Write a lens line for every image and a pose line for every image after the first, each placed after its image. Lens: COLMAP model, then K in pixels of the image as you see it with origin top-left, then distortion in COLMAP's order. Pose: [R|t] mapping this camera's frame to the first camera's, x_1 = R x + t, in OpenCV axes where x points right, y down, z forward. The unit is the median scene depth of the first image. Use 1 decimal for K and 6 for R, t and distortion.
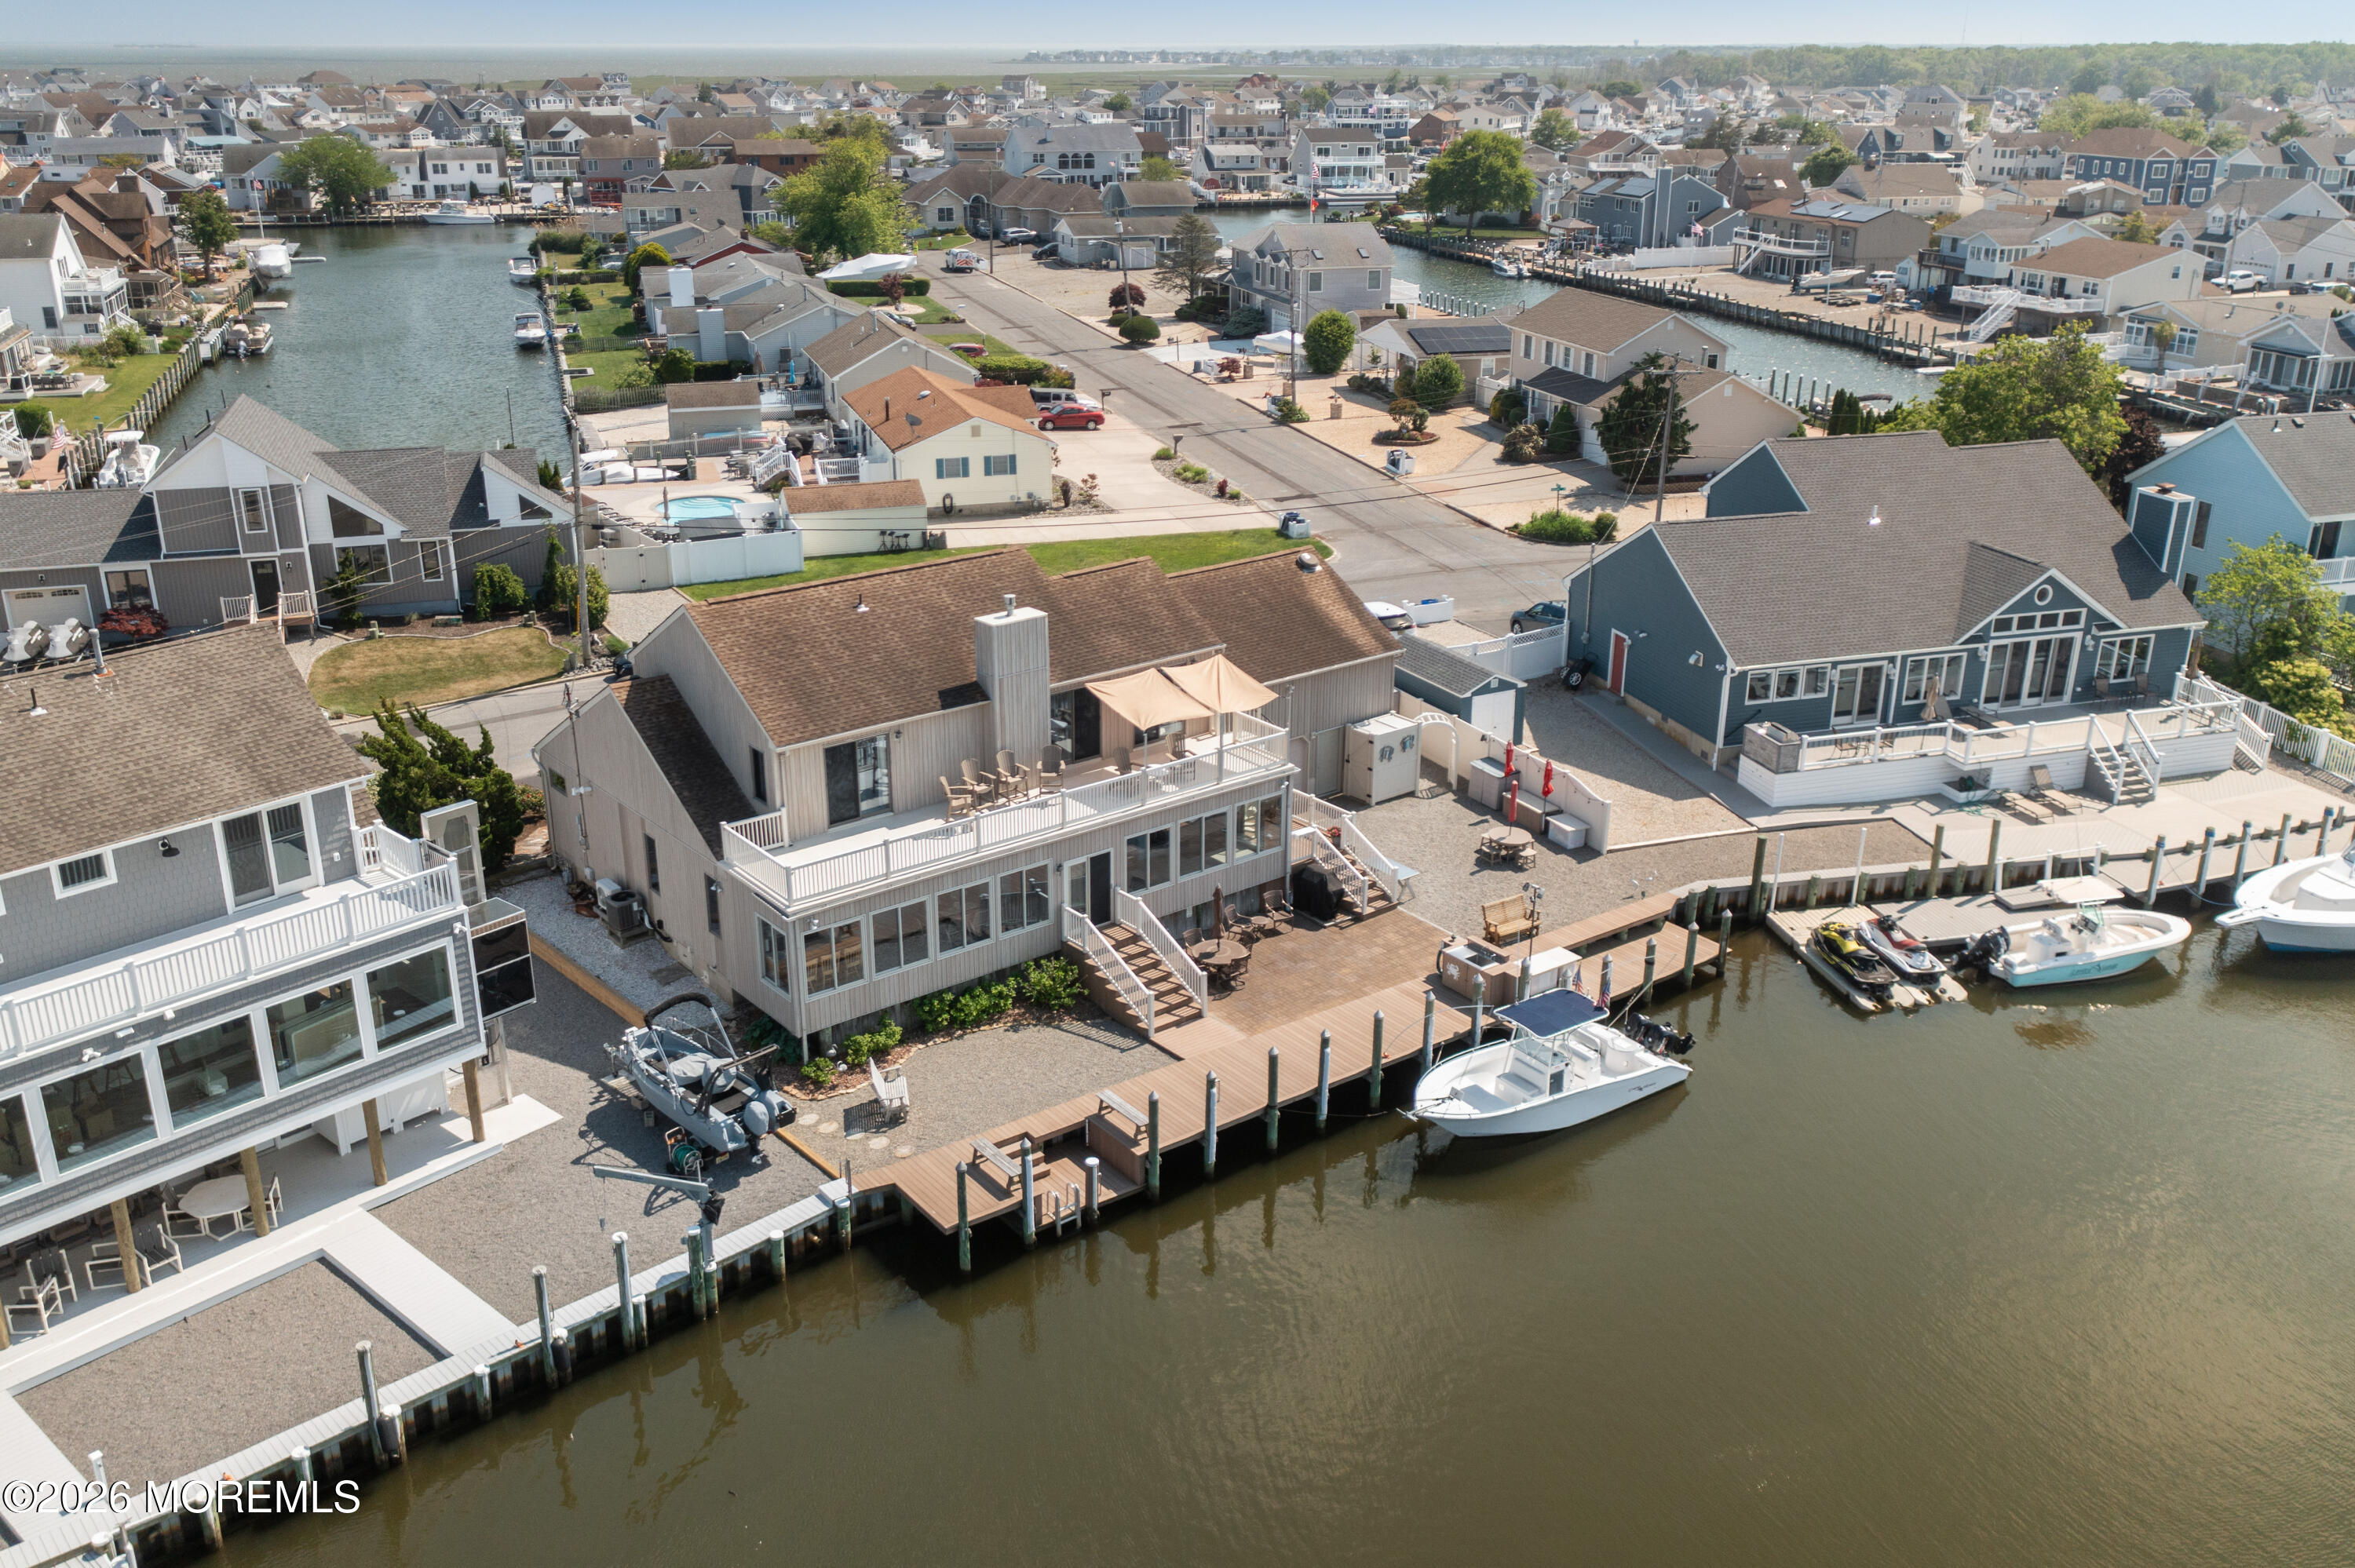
lens RADIAL K [[1958.1, 0, 1177.5], [0, 1958.1, 784.0], [0, 0, 1]] dist [-0.000137, 0.005062]
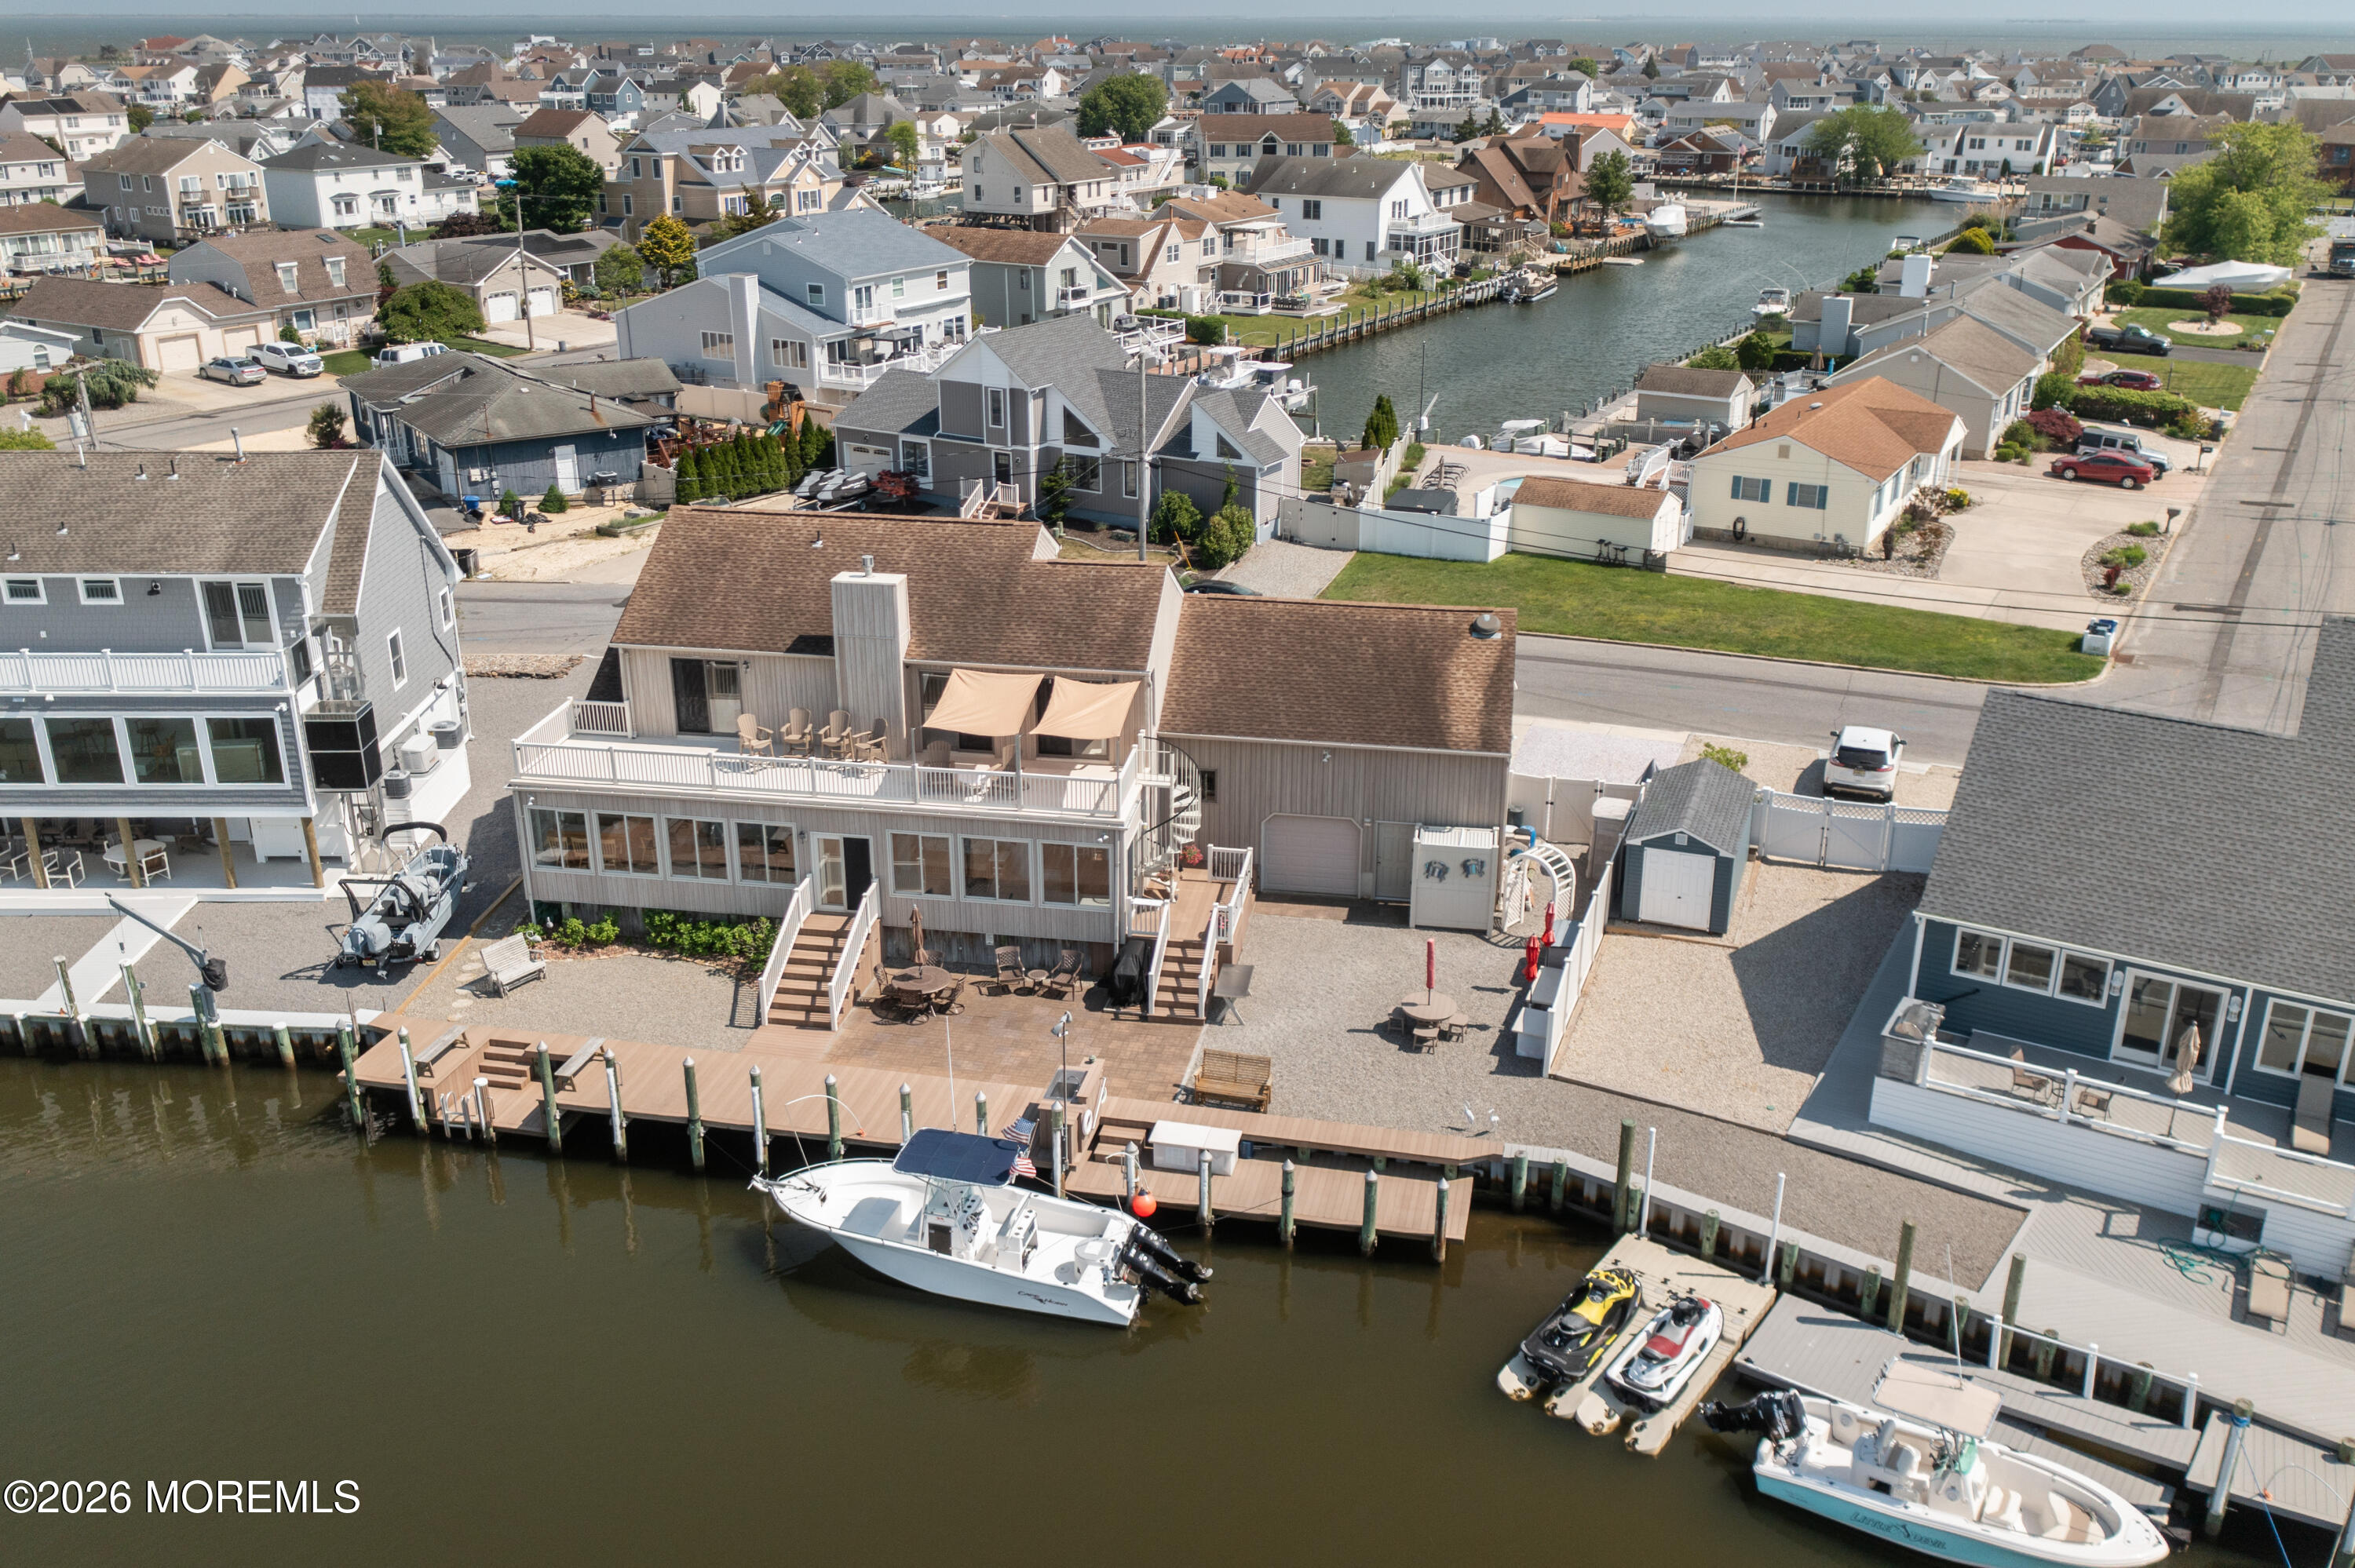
lens RADIAL K [[1987.2, 0, 1177.5], [0, 1987.2, 784.0], [0, 0, 1]] dist [-0.004677, 0.014007]
pose [[0.663211, 0.268555, -0.698591, 0.659130], [-0.264145, 0.957329, 0.117252, -0.129512], [0.700270, 0.106766, 0.705849, 0.382336]]
